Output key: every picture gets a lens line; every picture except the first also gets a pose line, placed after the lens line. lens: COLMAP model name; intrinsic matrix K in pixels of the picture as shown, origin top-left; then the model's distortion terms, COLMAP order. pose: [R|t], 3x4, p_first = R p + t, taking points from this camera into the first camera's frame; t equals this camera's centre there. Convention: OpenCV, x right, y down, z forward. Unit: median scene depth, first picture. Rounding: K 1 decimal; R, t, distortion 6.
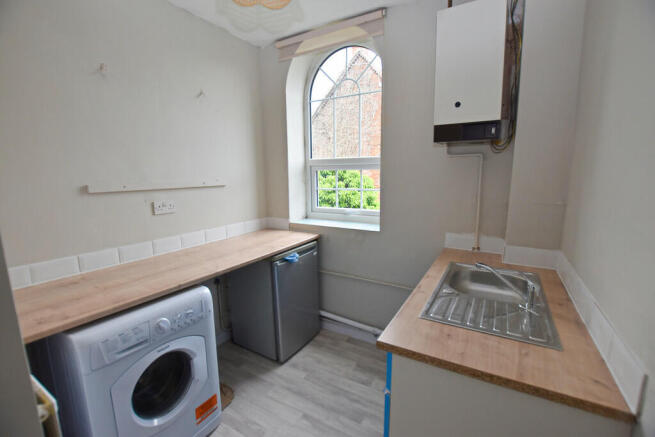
lens RADIAL K [[293.8, 0, 327.5], [0, 293.8, 218.5], [0, 0, 1]] dist [-0.025857, 0.000581]
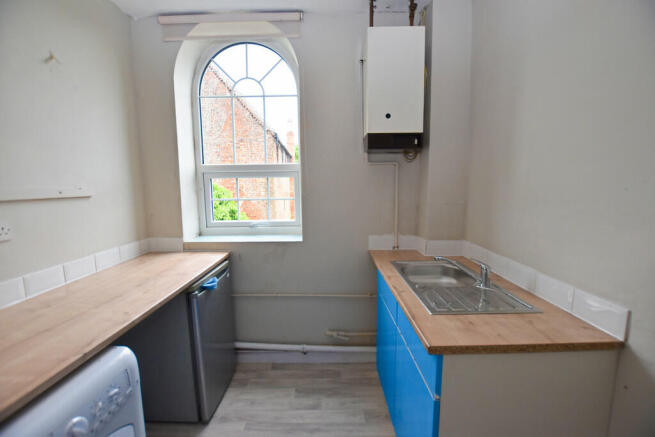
lens RADIAL K [[293.8, 0, 327.5], [0, 293.8, 218.5], [0, 0, 1]] dist [-0.025857, 0.000581]
pose [[0.856807, -0.054981, 0.512697, -0.246125], [0.079852, 0.996452, -0.026589, 0.002892], [-0.509416, 0.063721, 0.858158, 0.145483]]
